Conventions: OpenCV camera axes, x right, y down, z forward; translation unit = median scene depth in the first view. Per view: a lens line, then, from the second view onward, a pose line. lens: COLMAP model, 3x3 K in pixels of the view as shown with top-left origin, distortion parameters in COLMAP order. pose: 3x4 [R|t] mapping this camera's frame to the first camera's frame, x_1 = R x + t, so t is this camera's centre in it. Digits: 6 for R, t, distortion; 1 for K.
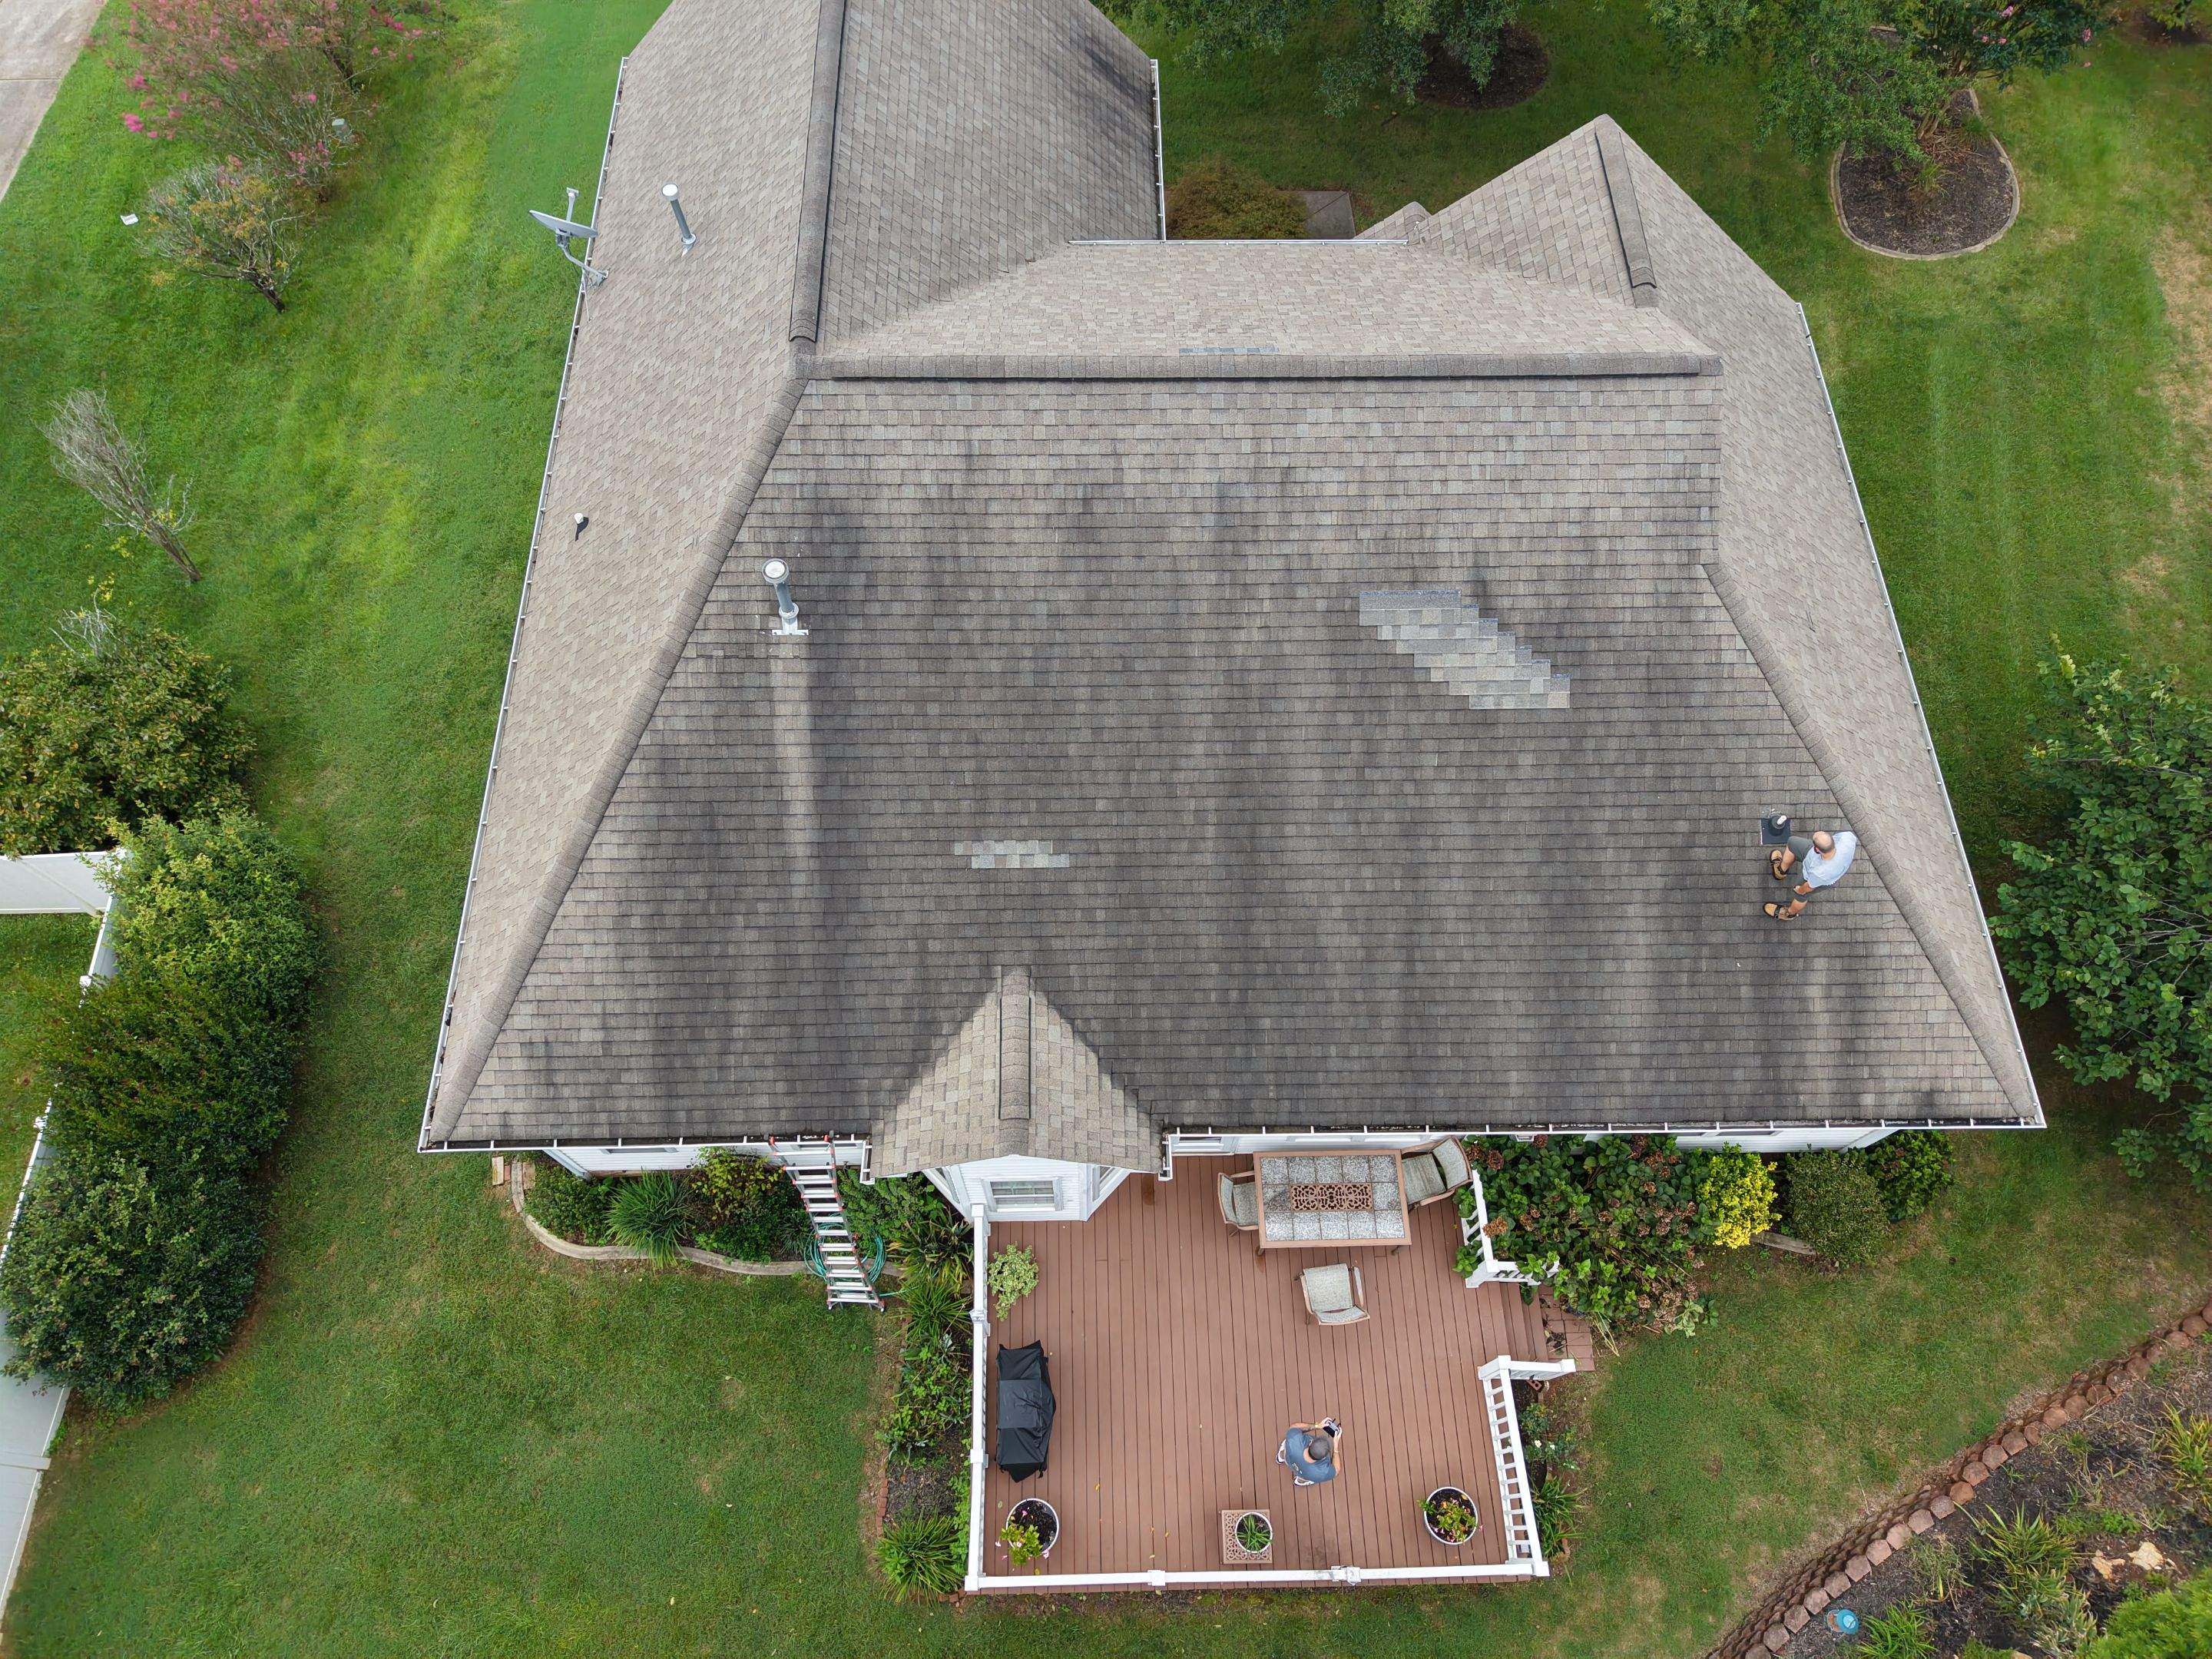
lens RADIAL K [[1483.2, 0, 1109.4], [0, 1483.2, 843.8], [0, 0, 1]] dist [0.028032, -0.028850]
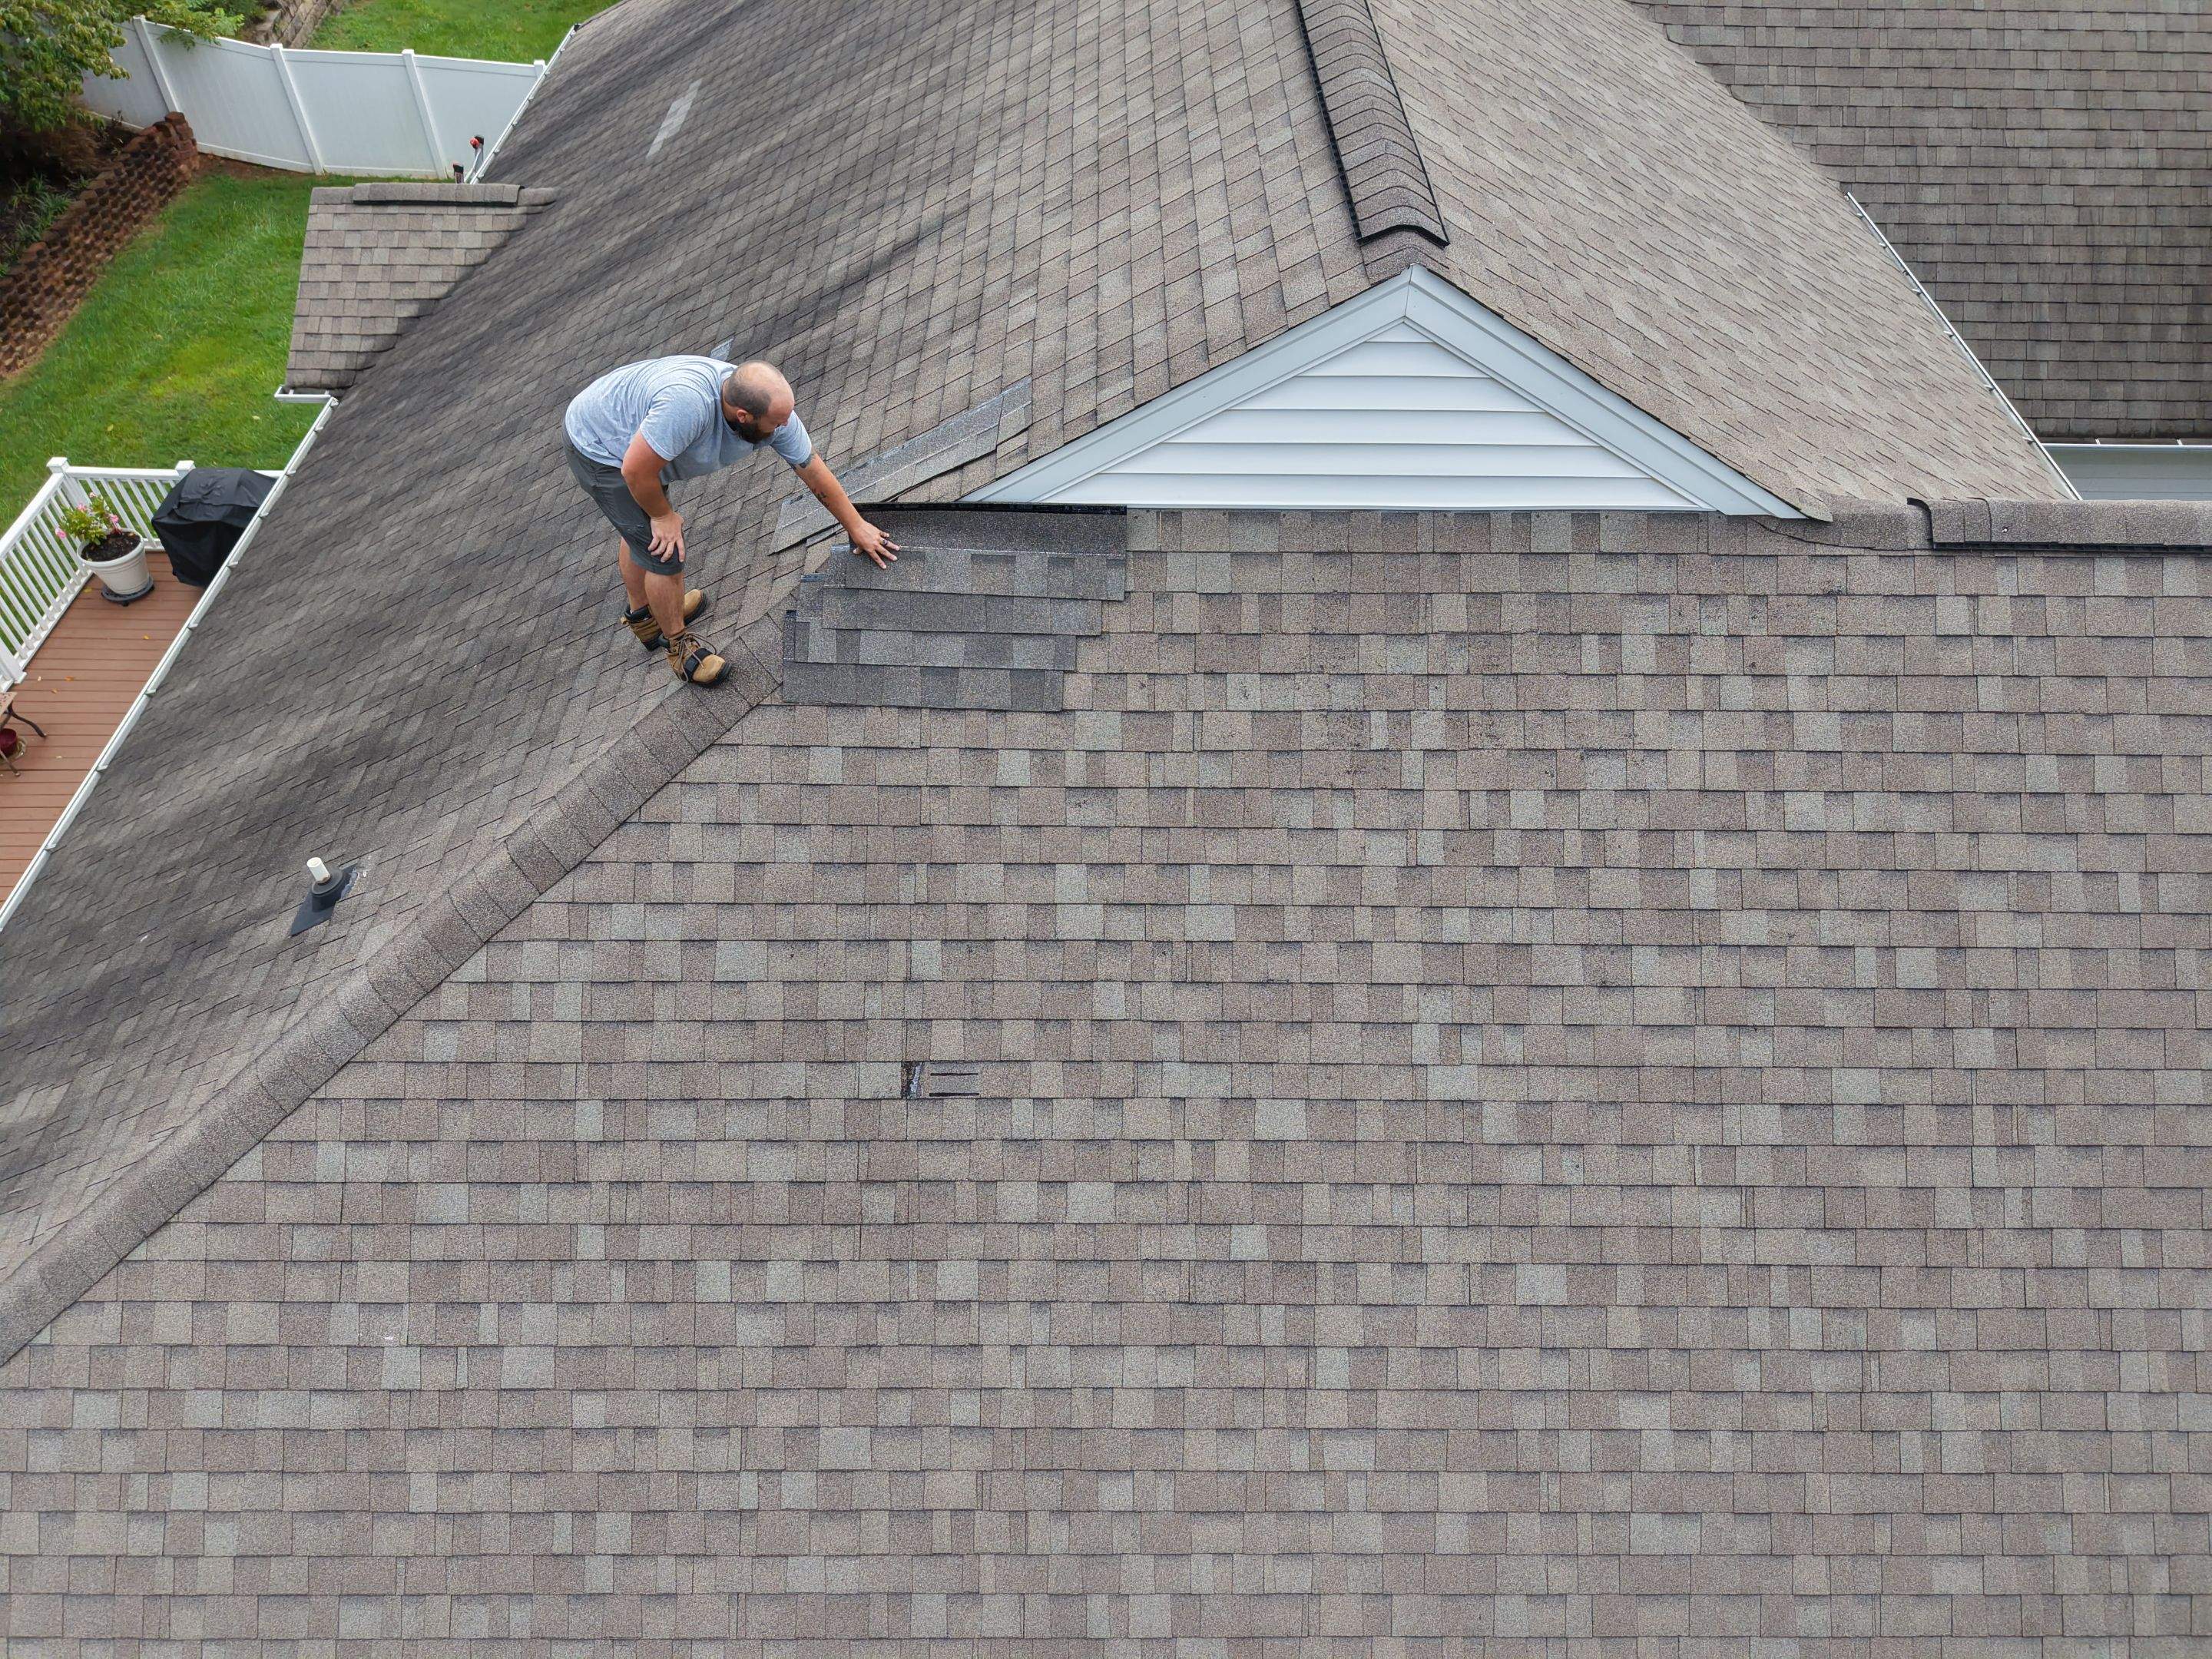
lens RADIAL K [[1483.2, 0, 1112.7], [0, 1483.2, 828.9], [0, 0, 1]] dist [0.028032, -0.028850]
pose [[-0.008469, 0.732080, -0.681166, 0.698834], [-0.900759, 0.290223, 0.323114, -0.326781], [0.434236, 0.616303, 0.656970, 0.821377]]
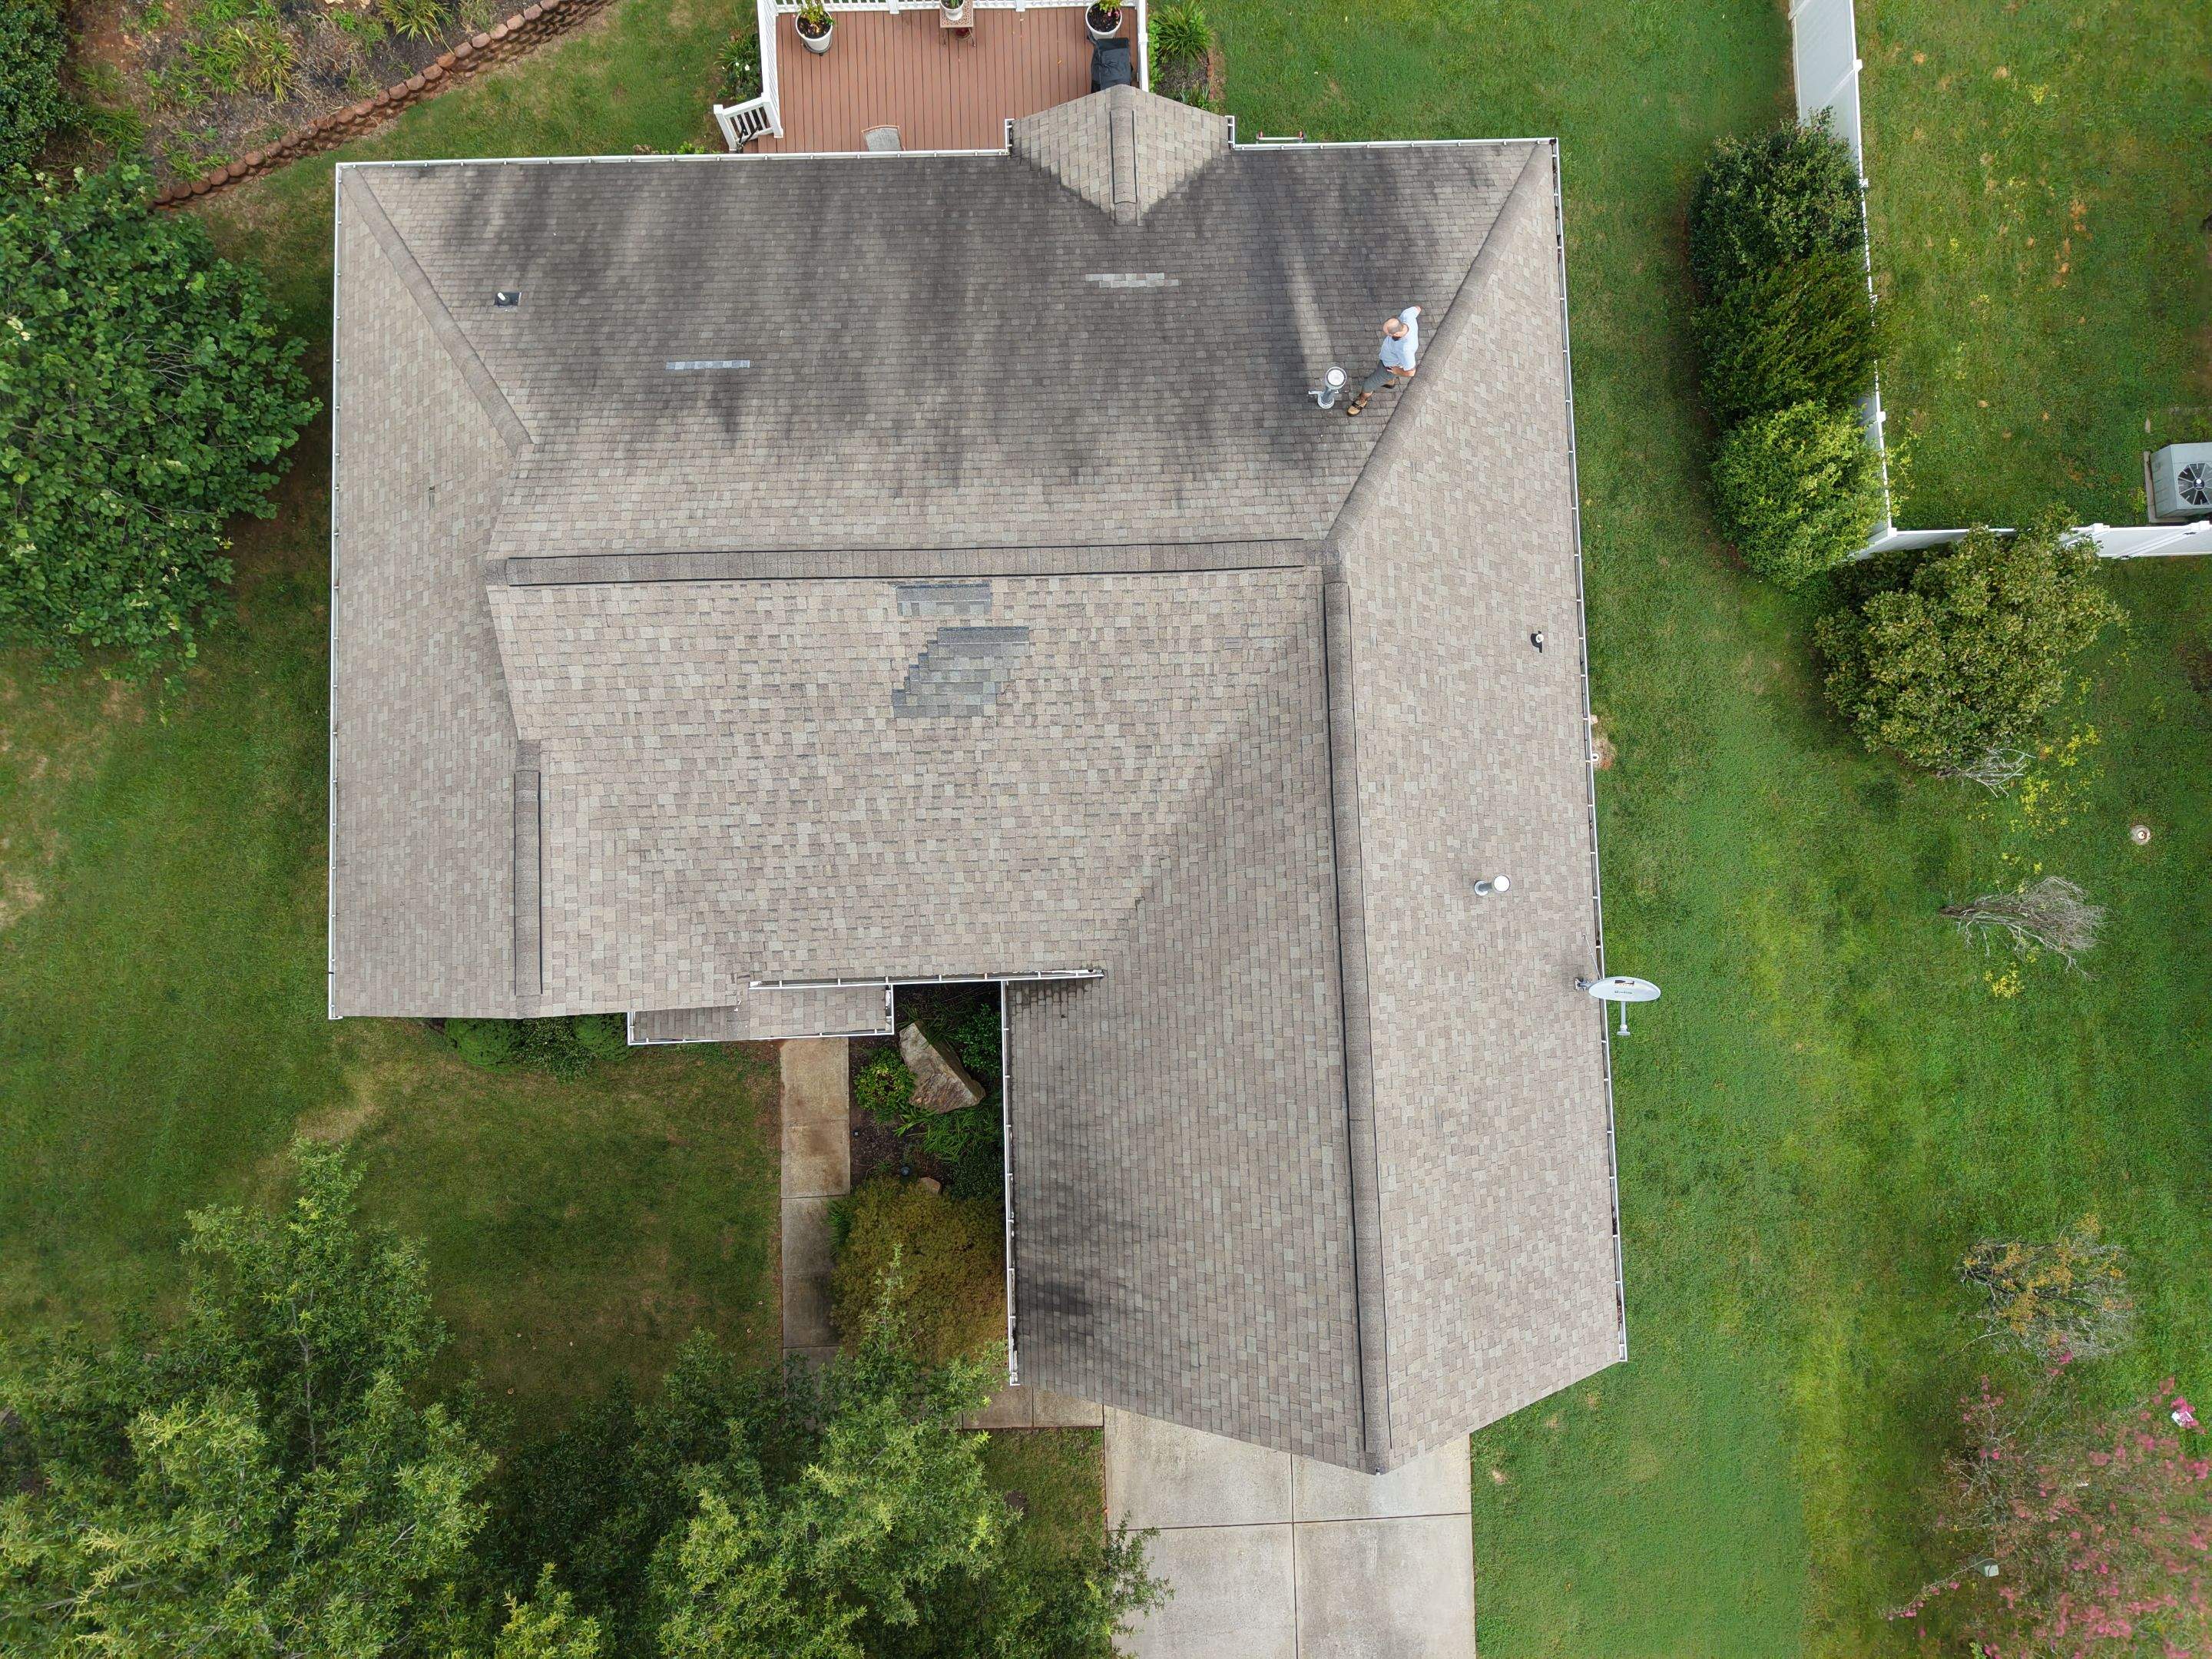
lens RADIAL K [[1483.2, 0, 1125.9], [0, 1483.2, 834.3], [0, 0, 1]] dist [0.028032, -0.028850]
pose [[-0.999141, 0.012258, -0.039581, -0.005884], [-0.030719, -0.860179, 0.509067, -1.027994], [-0.027807, 0.509846, 0.859816, 0.158221]]
